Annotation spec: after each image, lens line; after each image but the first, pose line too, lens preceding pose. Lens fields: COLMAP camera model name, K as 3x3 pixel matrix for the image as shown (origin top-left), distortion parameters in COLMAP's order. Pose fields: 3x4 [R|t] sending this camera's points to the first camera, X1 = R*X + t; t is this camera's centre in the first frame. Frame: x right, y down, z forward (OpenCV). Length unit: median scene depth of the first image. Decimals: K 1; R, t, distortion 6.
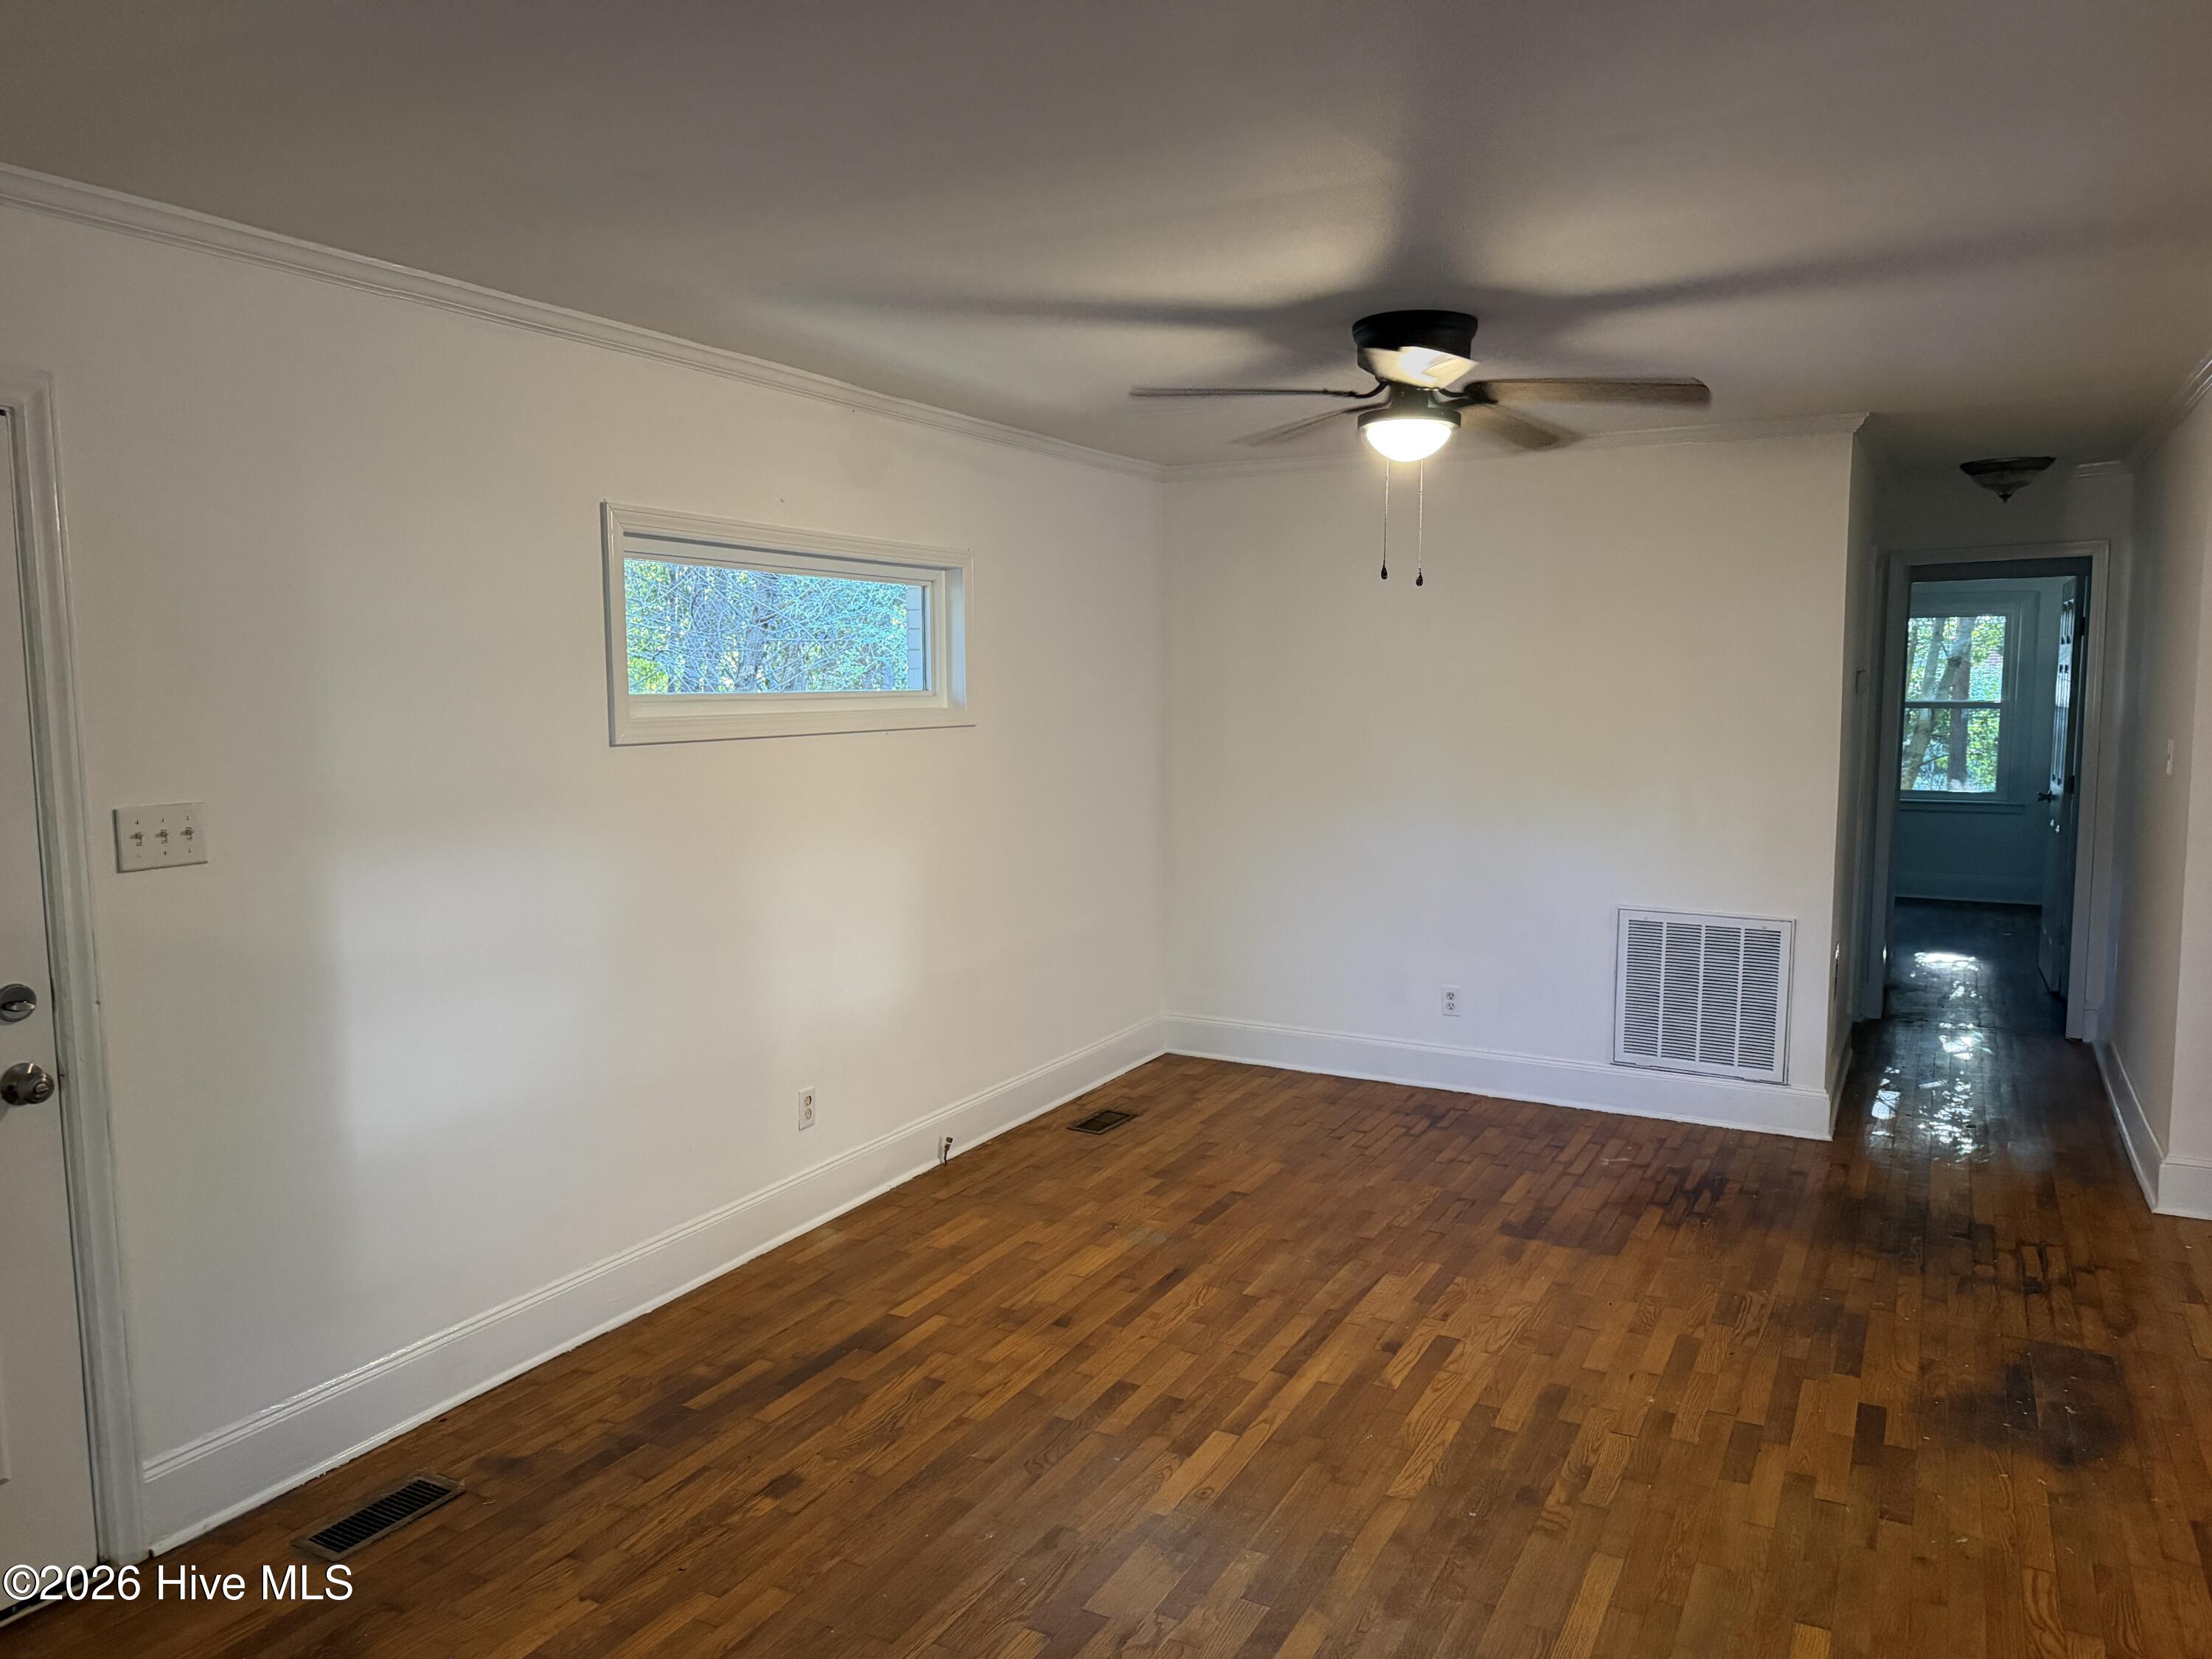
lens RADIAL K [[1564.5, 0, 1121.7], [0, 1564.5, 823.3], [0, 0, 1]] dist [0.036663, -0.006845]
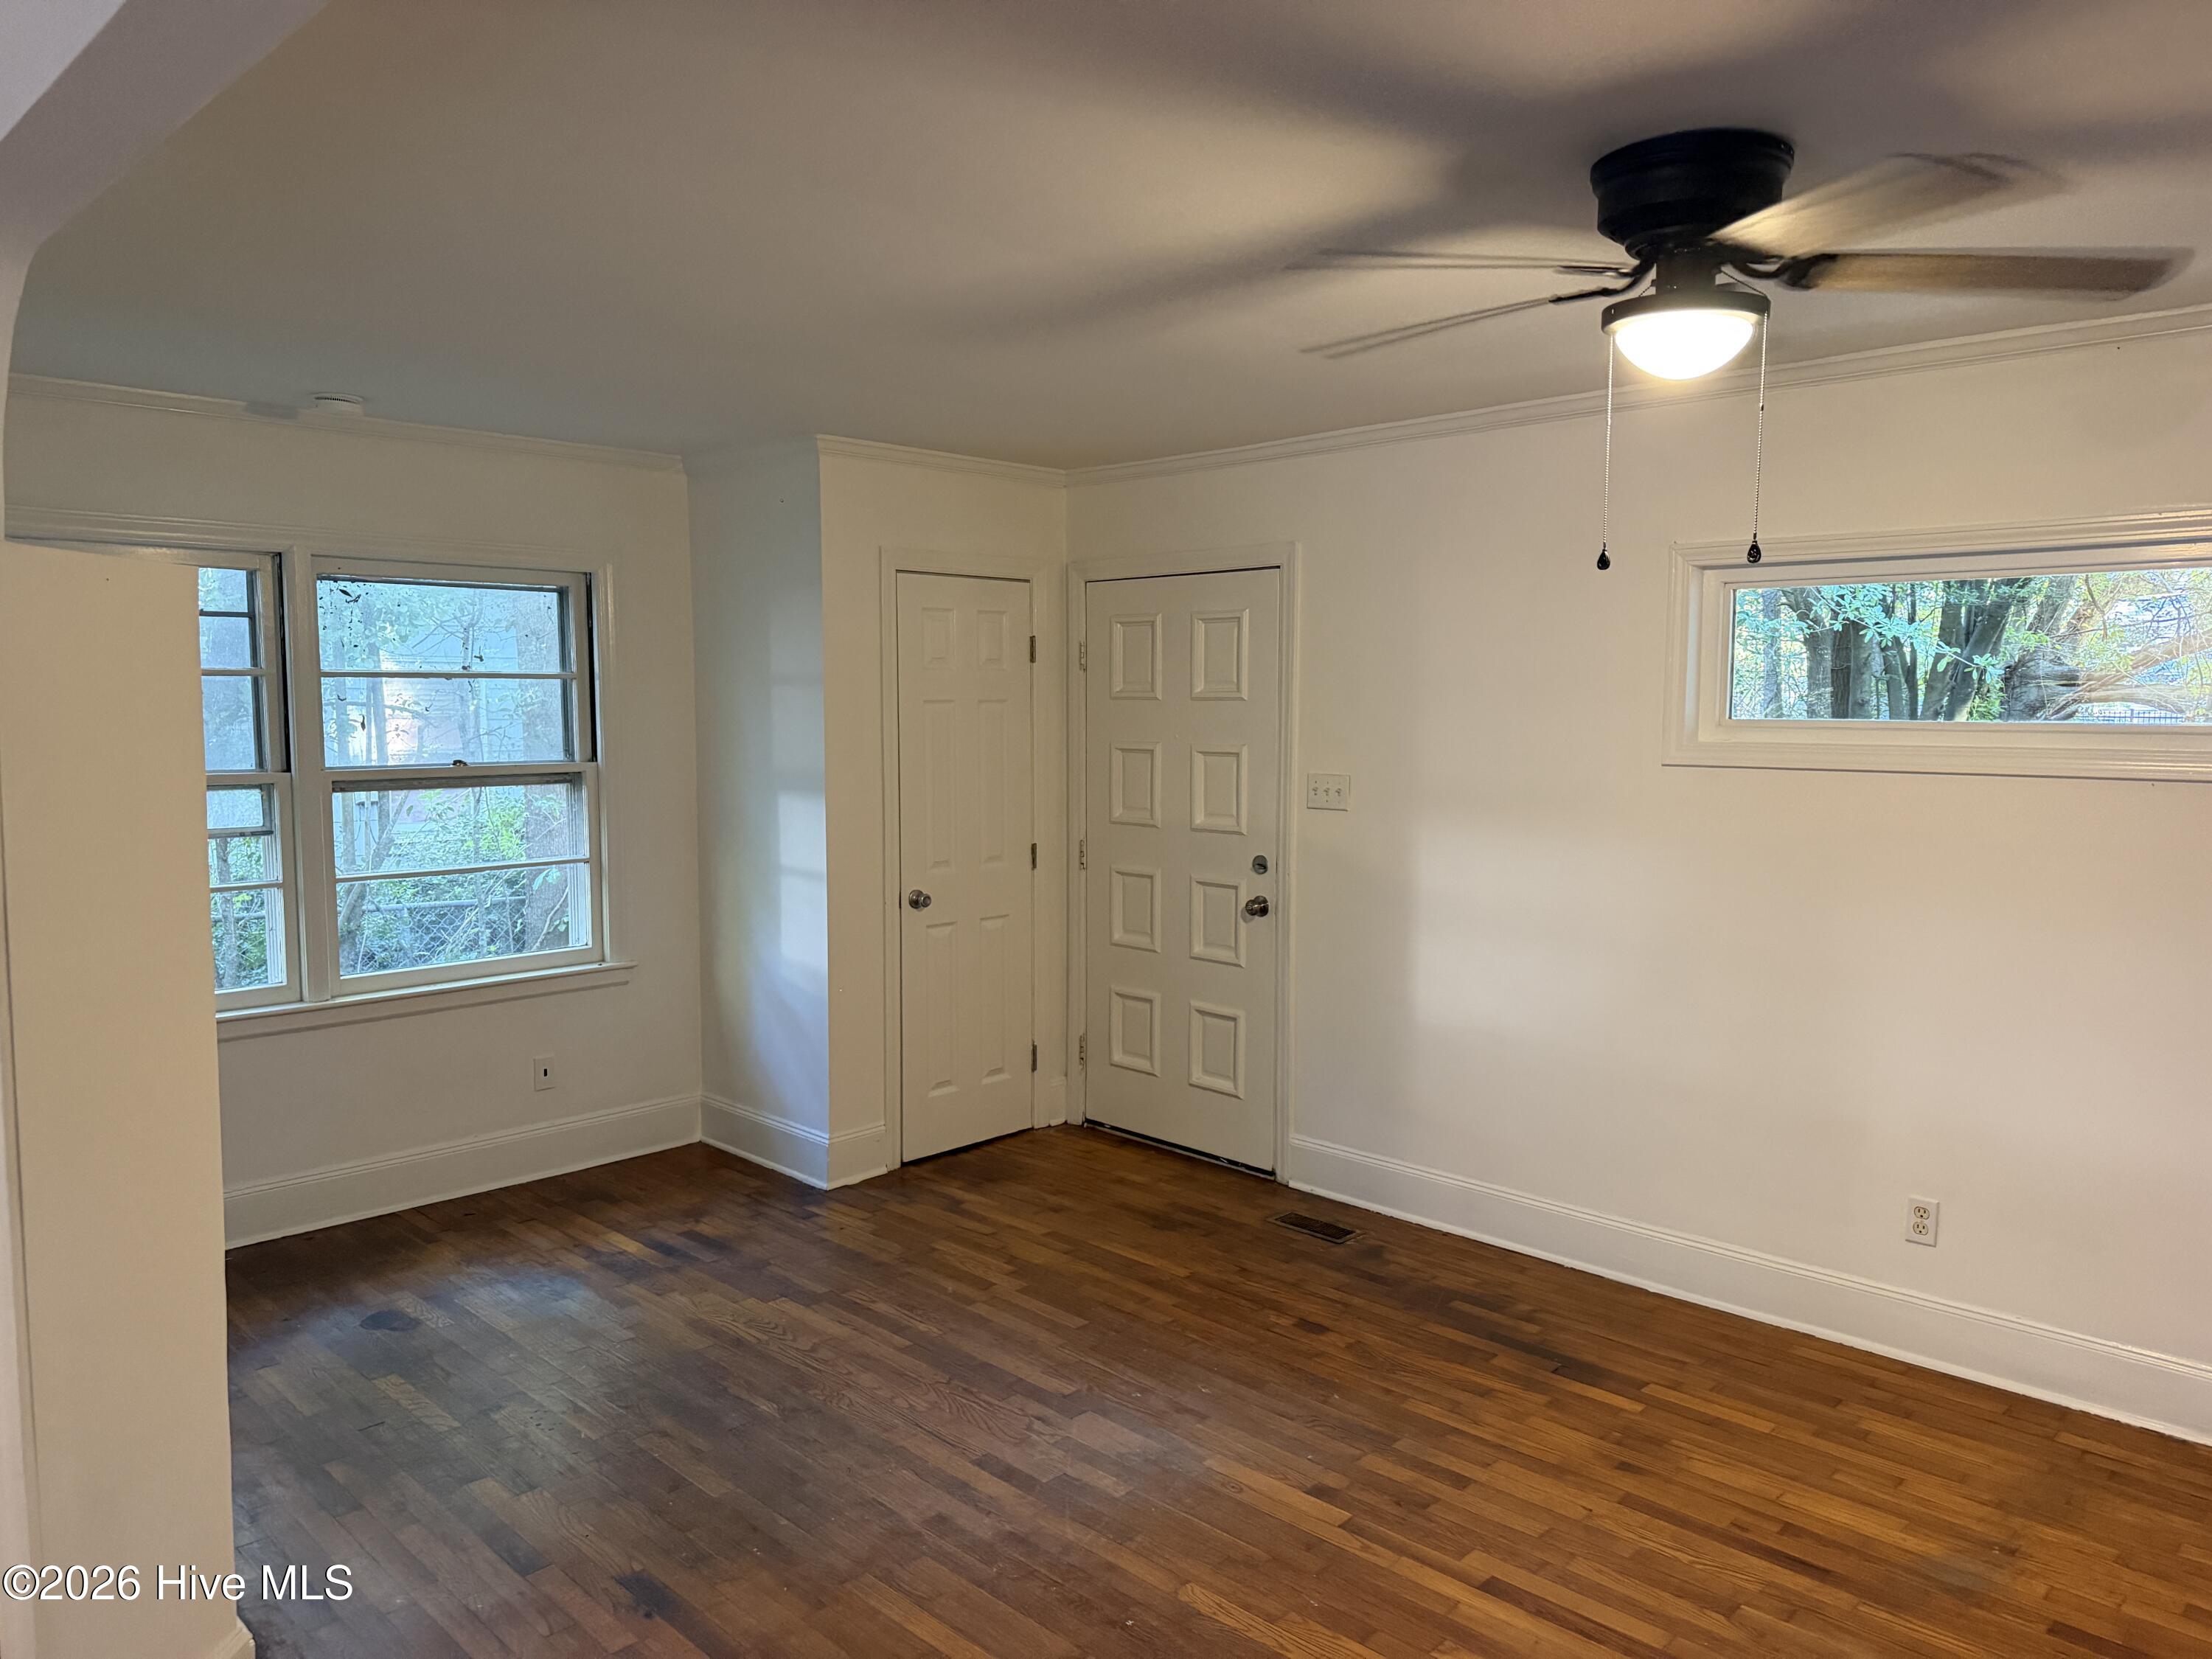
lens RADIAL K [[1564.5, 0, 1124.6], [0, 1564.5, 836.0], [0, 0, 1]] dist [0.036663, -0.006845]
pose [[-0.279847, 0.091640, -0.955661, 0.929355], [-0.095914, 0.987785, 0.122807, -0.112266], [0.955242, 0.126028, -0.267639, 1.038672]]
